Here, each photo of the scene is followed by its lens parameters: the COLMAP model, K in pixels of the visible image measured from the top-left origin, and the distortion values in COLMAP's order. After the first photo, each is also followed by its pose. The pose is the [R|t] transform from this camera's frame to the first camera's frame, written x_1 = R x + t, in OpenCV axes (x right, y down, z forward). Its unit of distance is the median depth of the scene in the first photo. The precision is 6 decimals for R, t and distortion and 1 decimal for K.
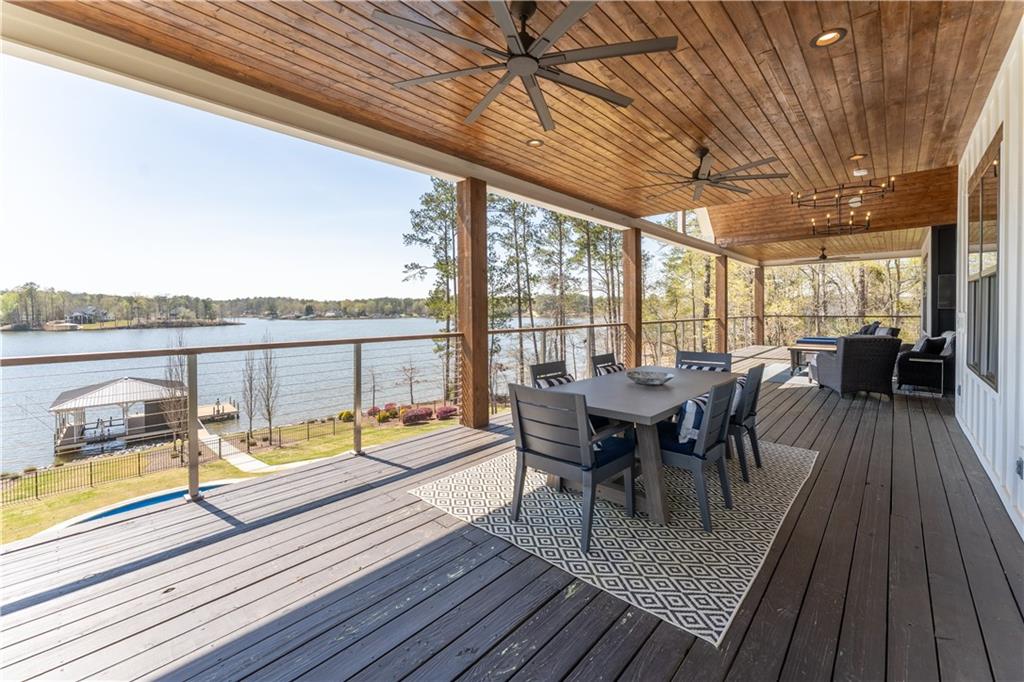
lens RADIAL K [[432.3, 0, 522.3], [0, 432.3, 318.7], [0, 0, 1]] dist [0.011891, -0.000090]
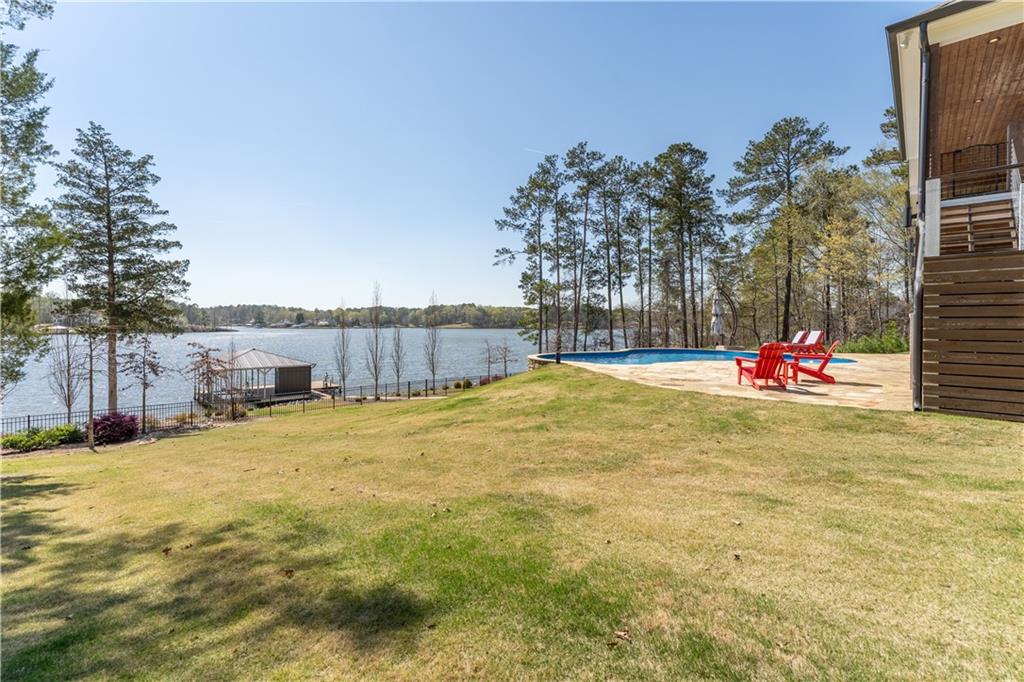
lens RADIAL K [[467.1, 0, 512.7], [0, 467.1, 347.4], [0, 0, 1]] dist [0.001940, -0.000149]
pose [[0.999770, 0.011293, 0.018209, -0.250969], [-0.011677, 0.999709, 0.021093, 0.089172], [-0.017965, -0.021301, 0.999612, -0.141918]]
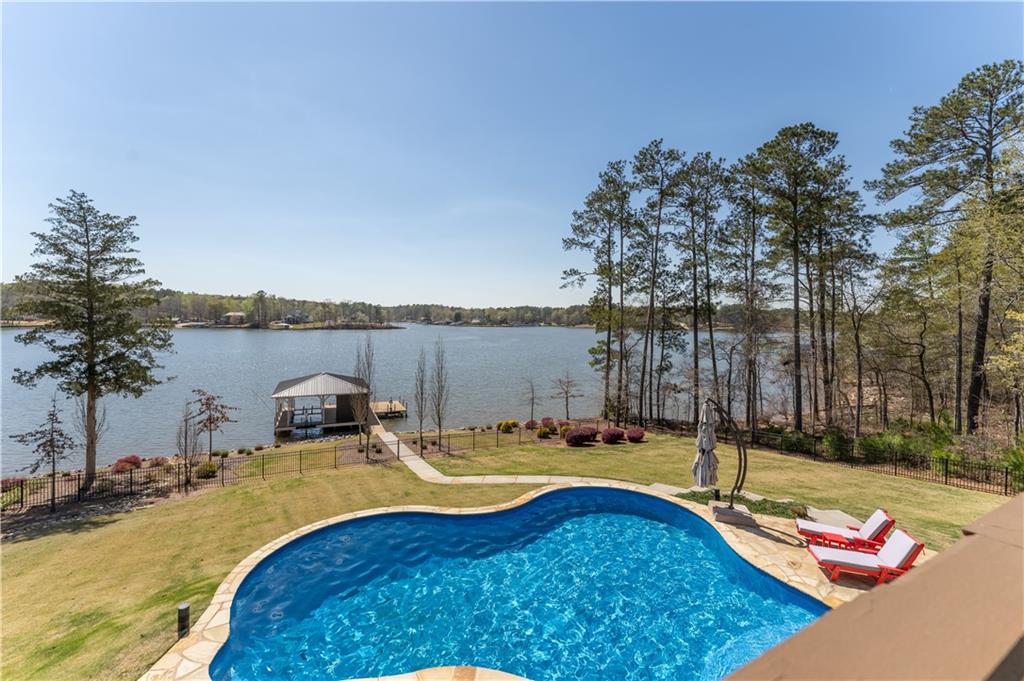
lens RADIAL K [[440.7, 0, 517.1], [0, 440.7, 336.4], [0, 0, 1]] dist [0.009722, 0.000091]
pose [[0.949732, 0.035640, -0.311030, -0.064326], [-0.030324, 0.999300, 0.021912, -0.000665], [0.311593, -0.011379, 0.950148, 0.056490]]
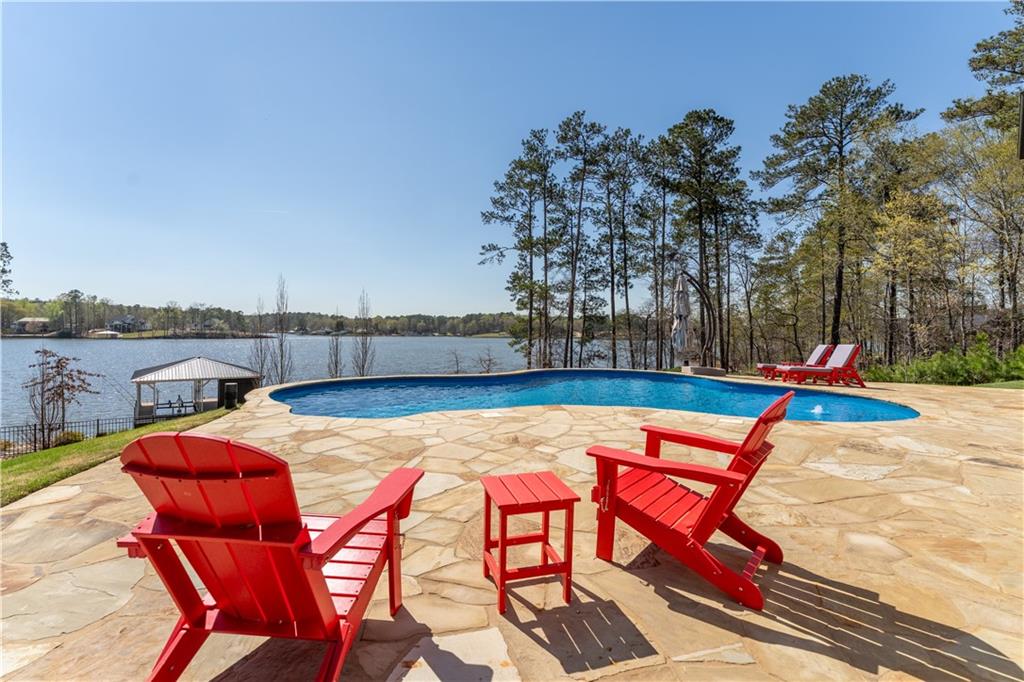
lens RADIAL K [[467.1, 0, 521.8], [0, 467.1, 356.3], [0, 0, 1]] dist [0.001940, -0.000149]
pose [[0.997304, 0.025693, -0.068737, -0.116984], [-0.024330, 0.999492, 0.020604, 0.085009], [0.069231, -0.018876, 0.997422, 0.027581]]
